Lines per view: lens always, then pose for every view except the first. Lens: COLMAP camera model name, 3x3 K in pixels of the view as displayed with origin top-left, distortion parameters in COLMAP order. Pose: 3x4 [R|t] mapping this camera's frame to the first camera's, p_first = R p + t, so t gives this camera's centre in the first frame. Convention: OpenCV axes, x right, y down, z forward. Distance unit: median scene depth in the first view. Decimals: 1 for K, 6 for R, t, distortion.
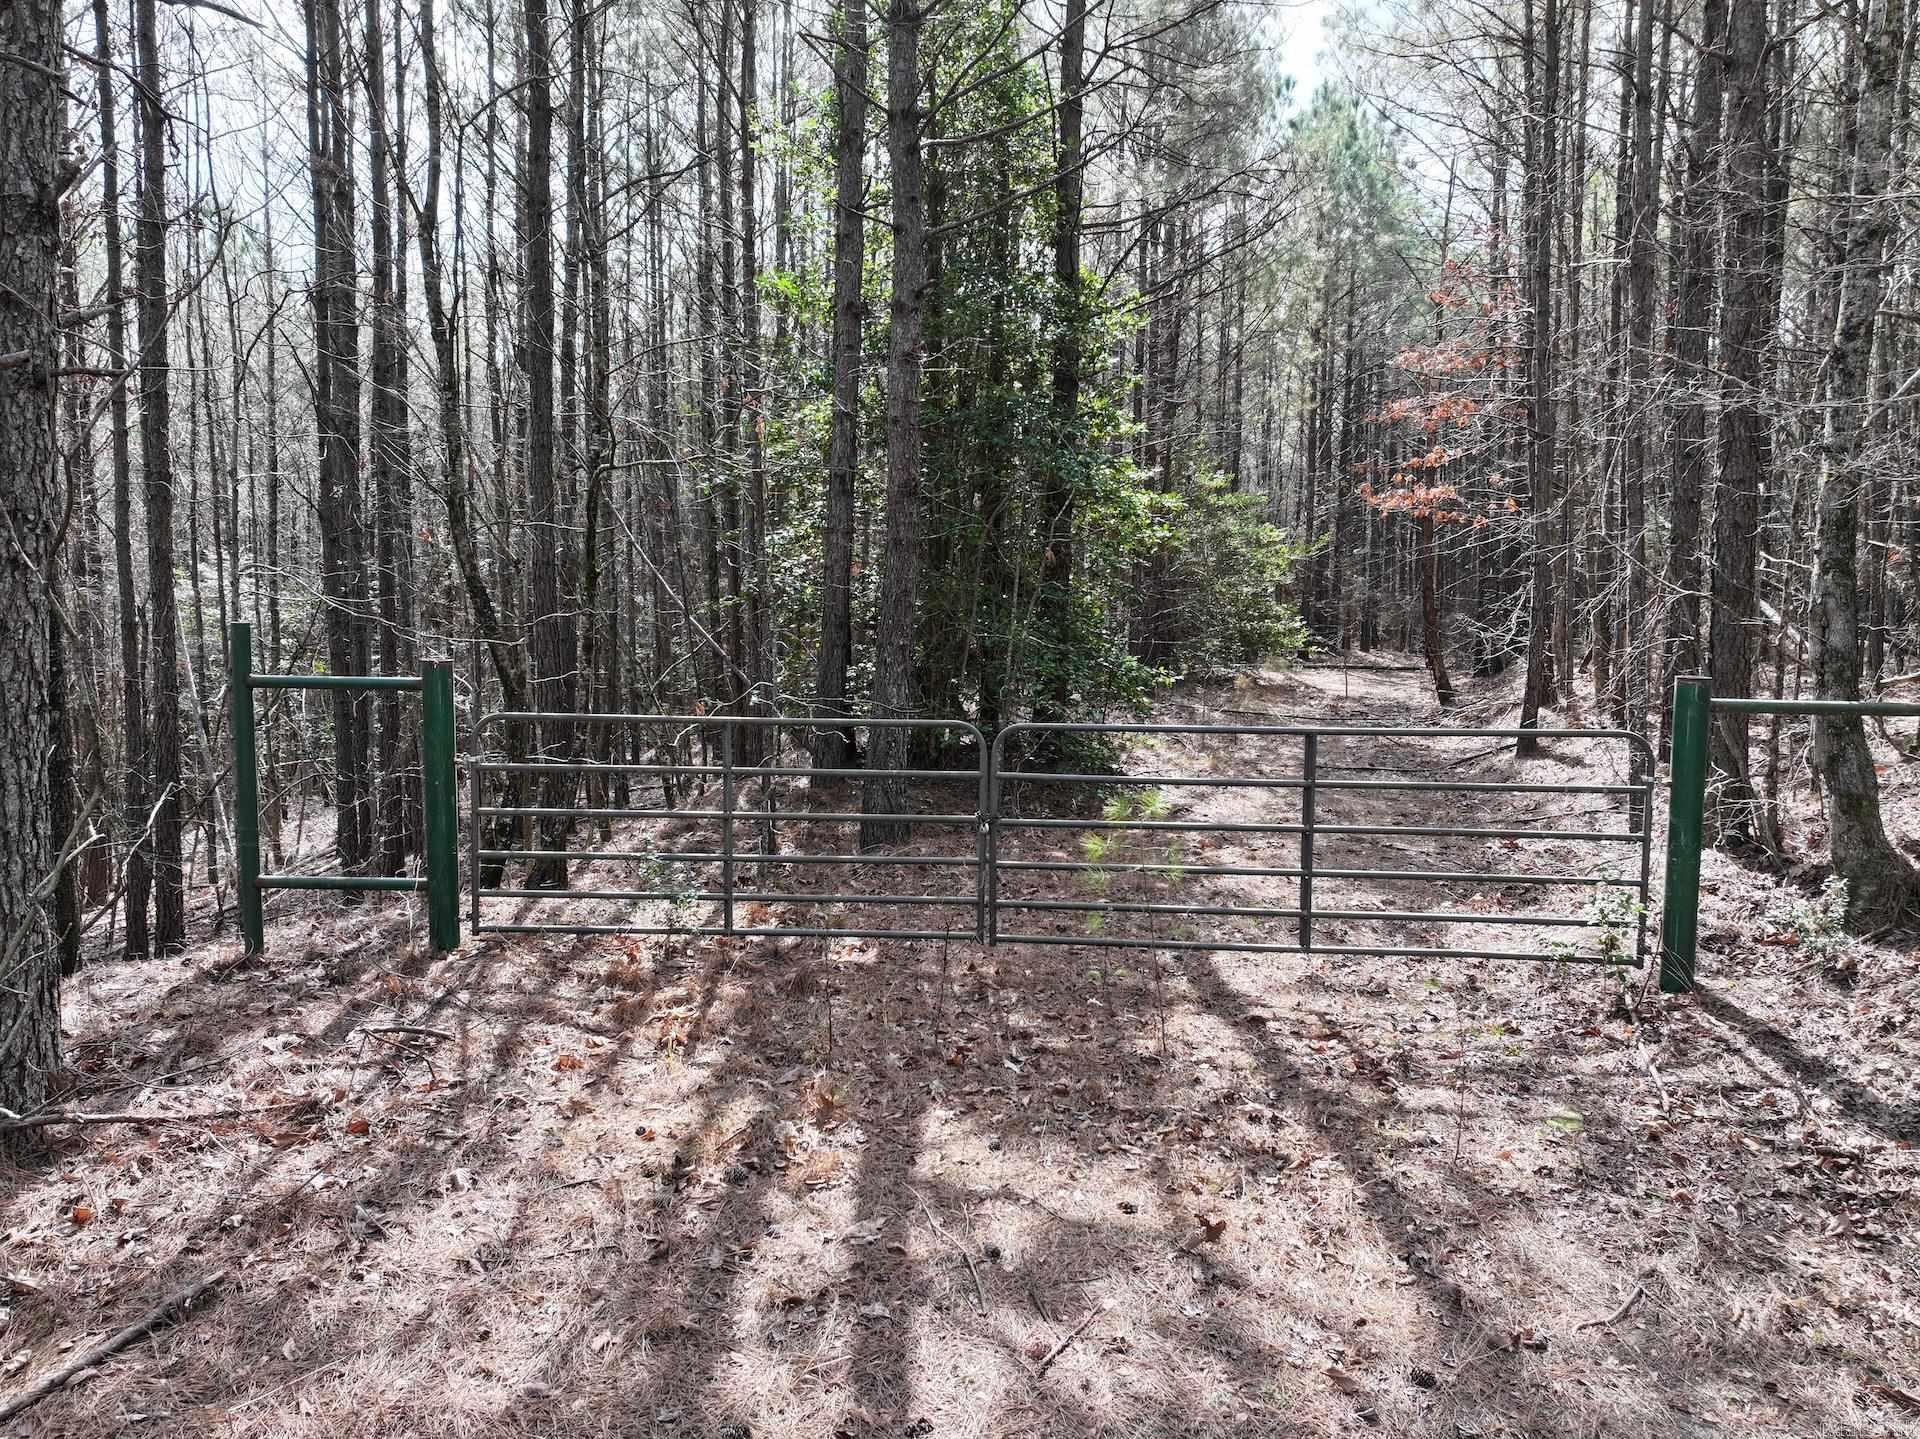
lens RADIAL K [[1362.4, 0, 960.0], [0, 1362.4, 719.5], [0, 0, 1]] dist [-0.015278, 0.026153]
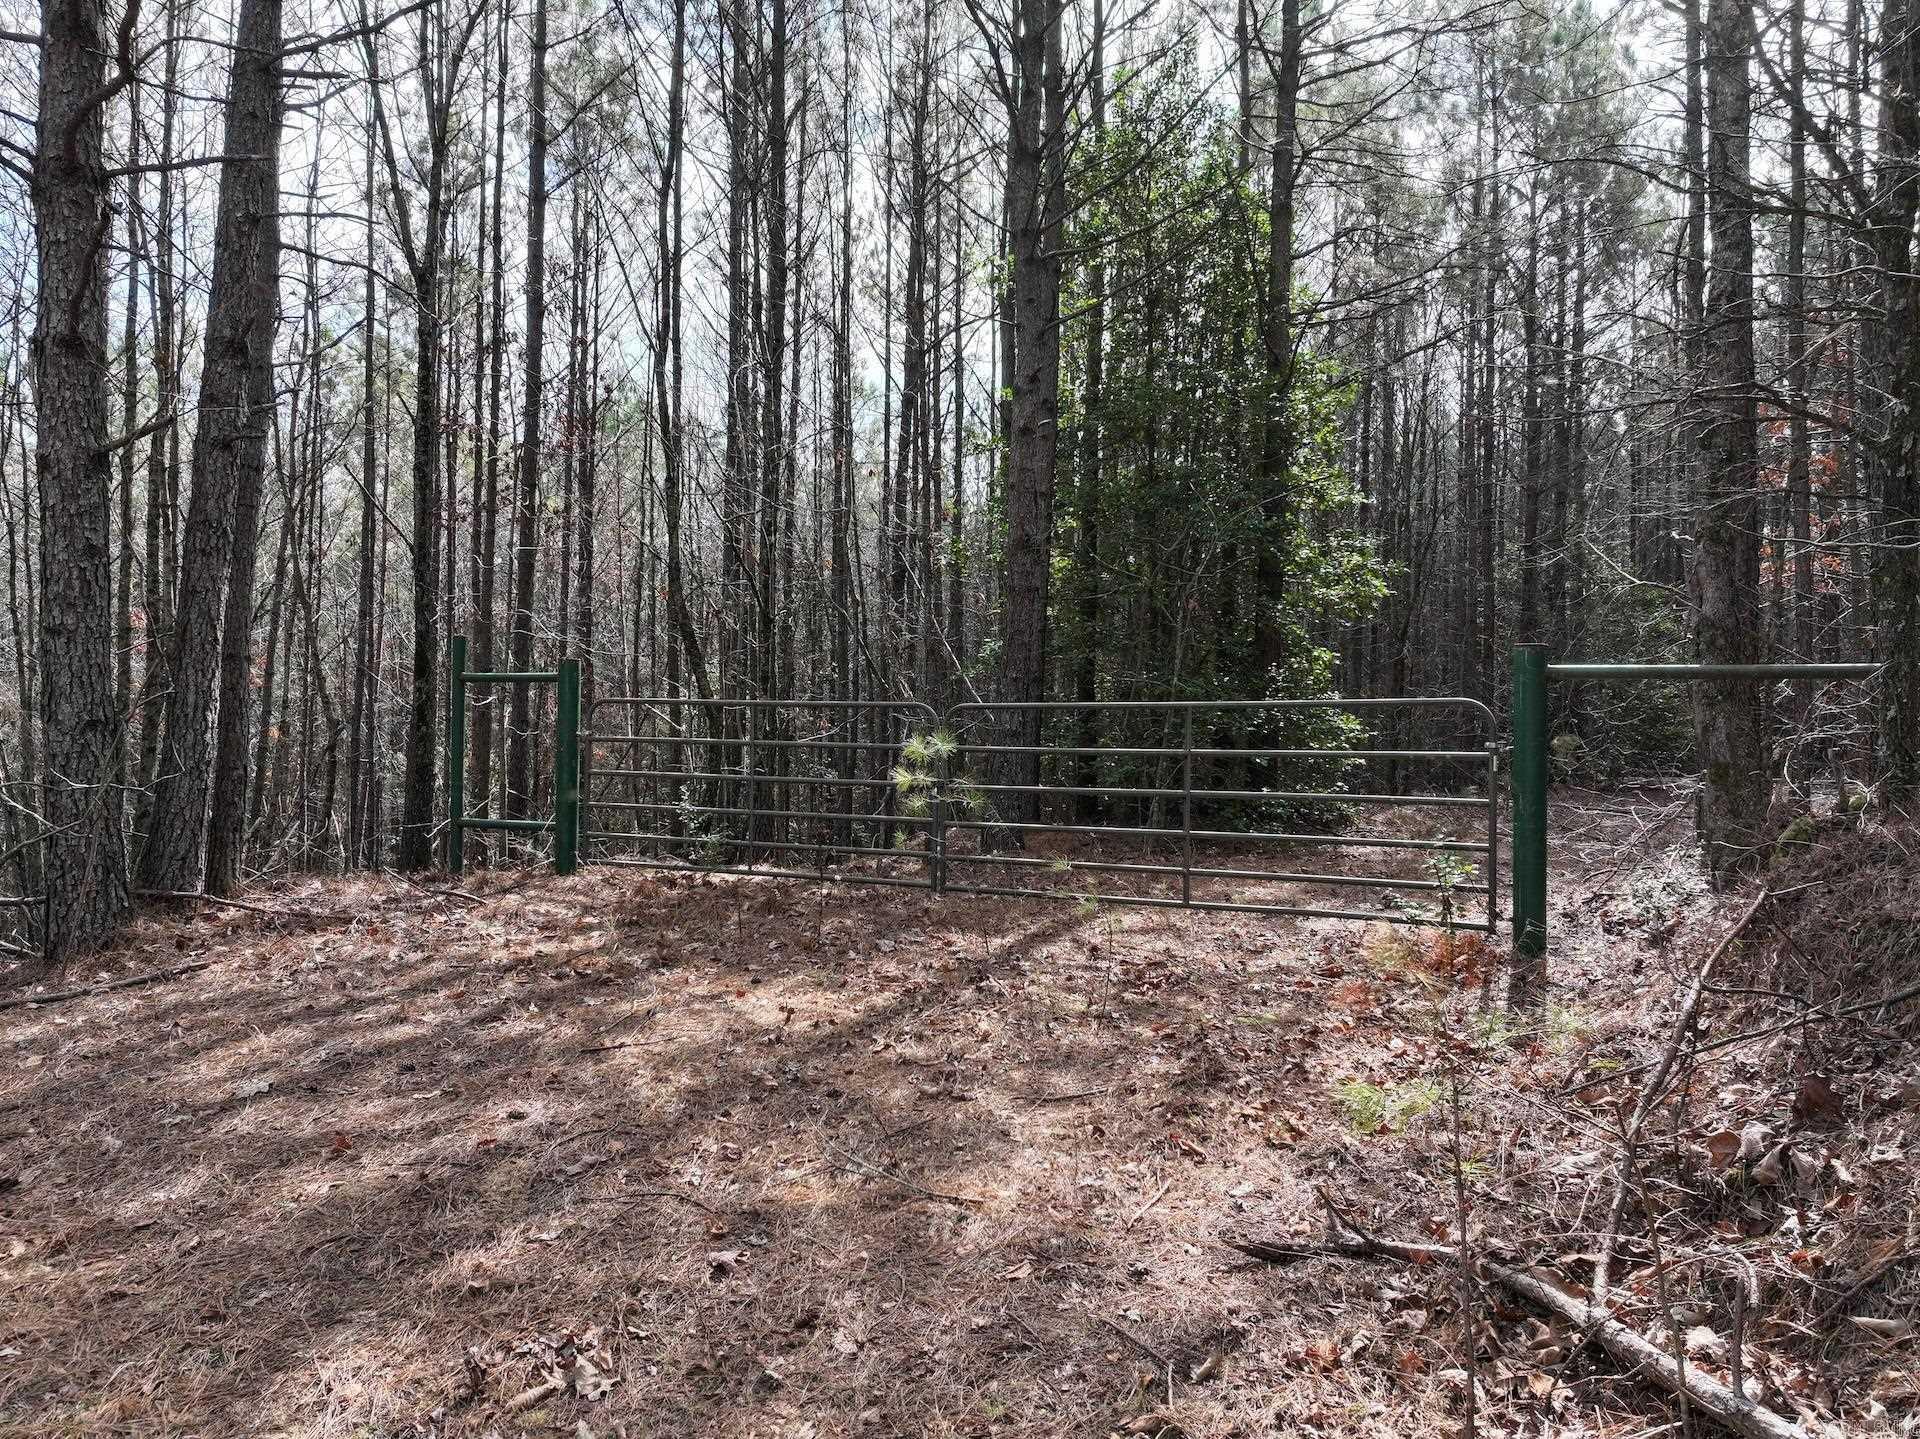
lens RADIAL K [[1362.4, 0, 960.0], [0, 1362.4, 719.5], [0, 0, 1]] dist [-0.015278, 0.026153]
pose [[0.925034, 0.001149, -0.379882, 0.328194], [-0.040719, 0.994534, -0.096144, 0.087188], [0.377696, 0.104405, 0.920025, -0.062550]]
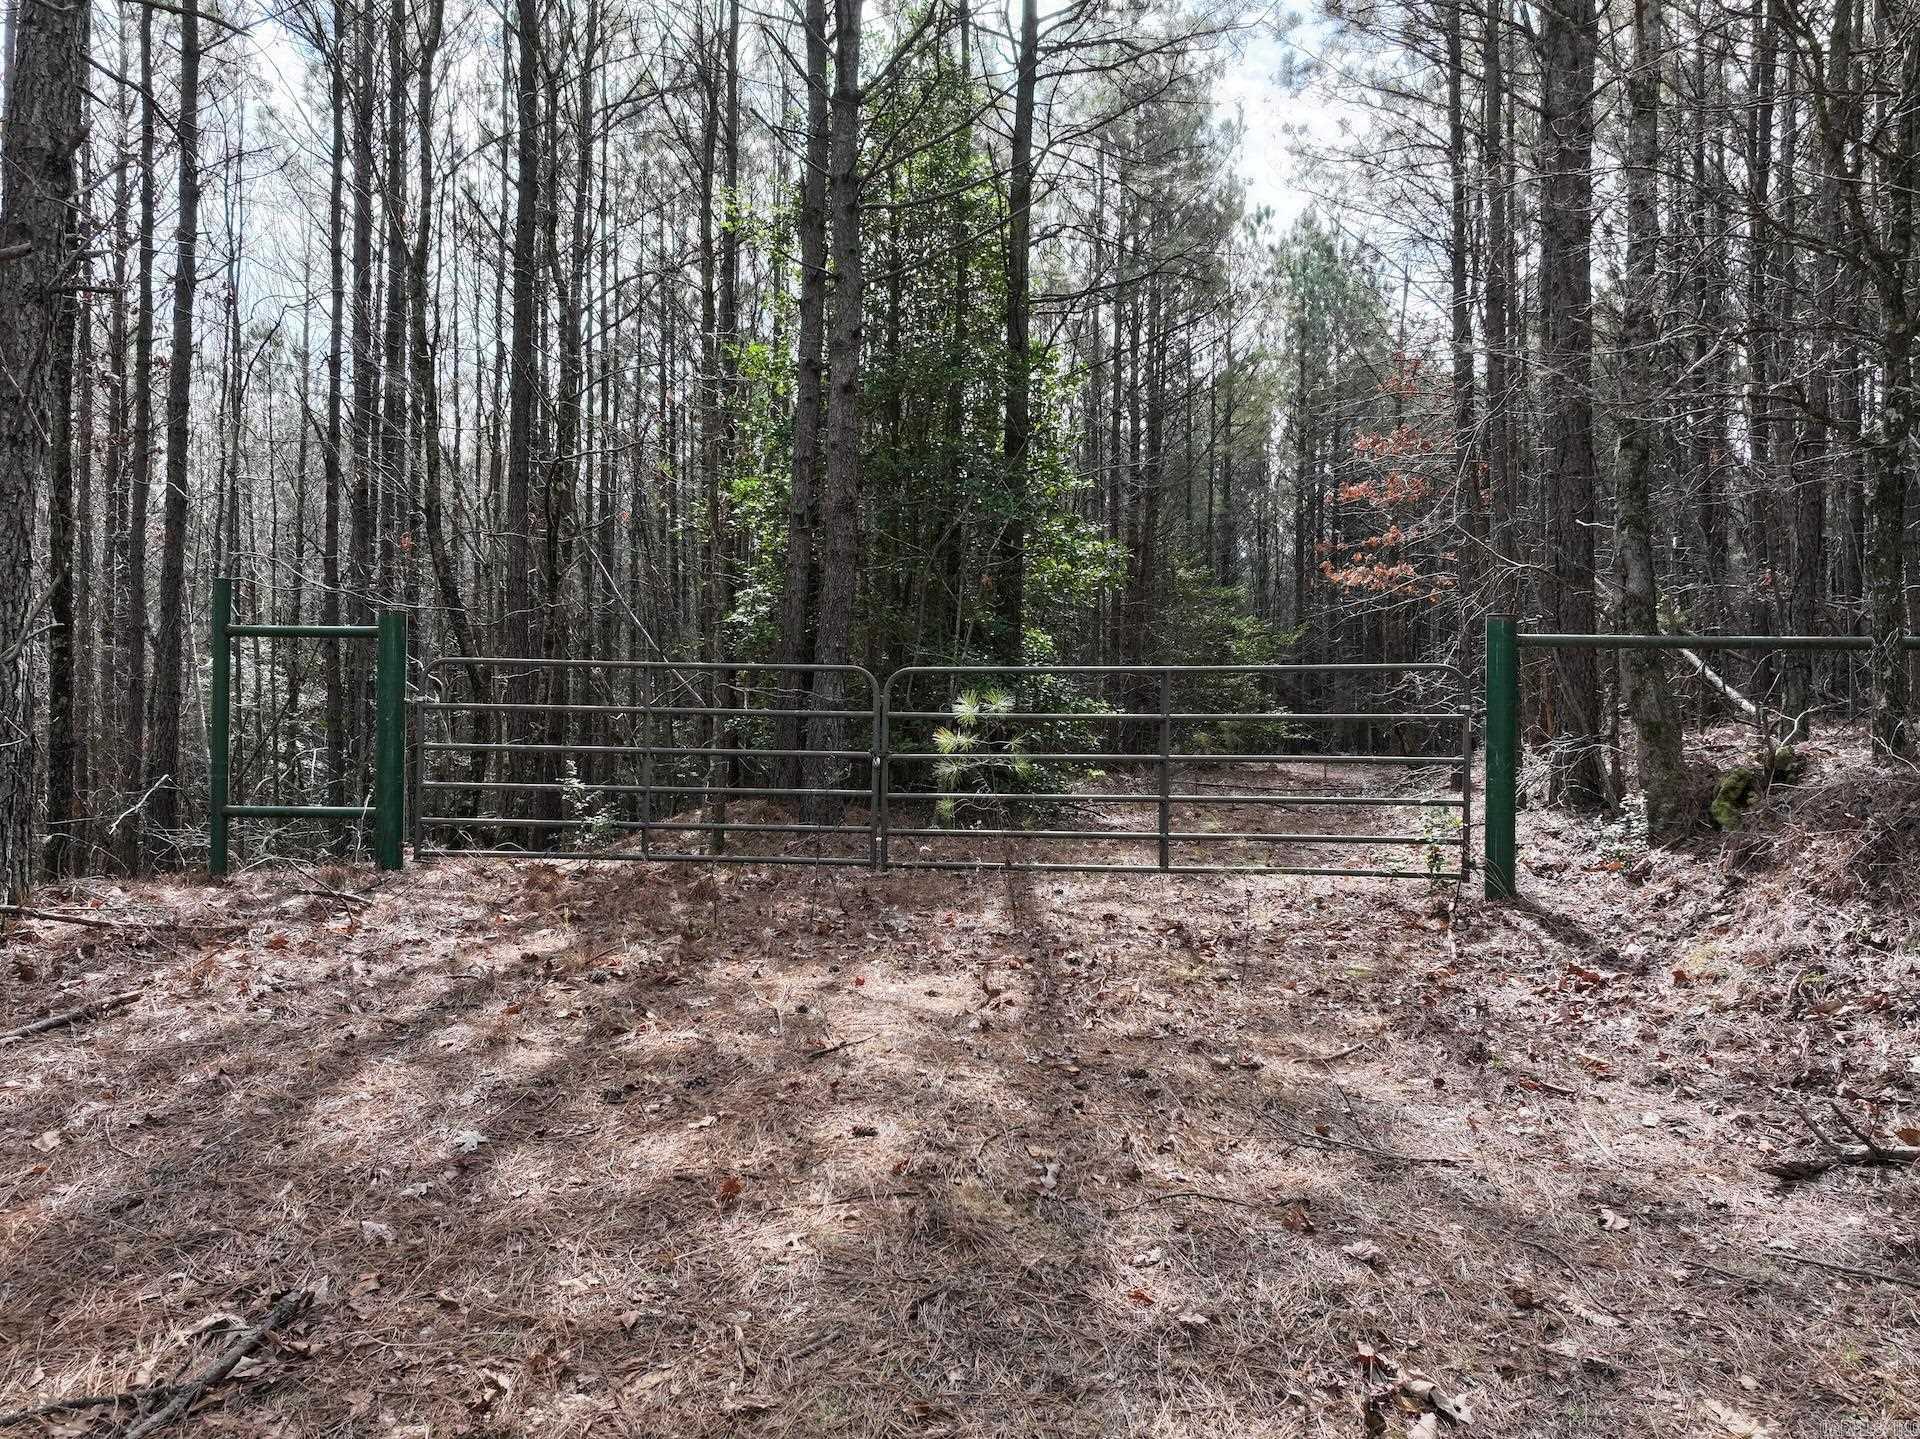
lens RADIAL K [[1362.4, 0, 960.0], [0, 1362.4, 719.5], [0, 0, 1]] dist [-0.015278, 0.026153]
pose [[0.999793, 0.003129, -0.020081, 0.072672], [-0.005115, 0.995014, -0.099604, 0.103863], [0.019669, 0.099686, 0.994825, -0.069466]]
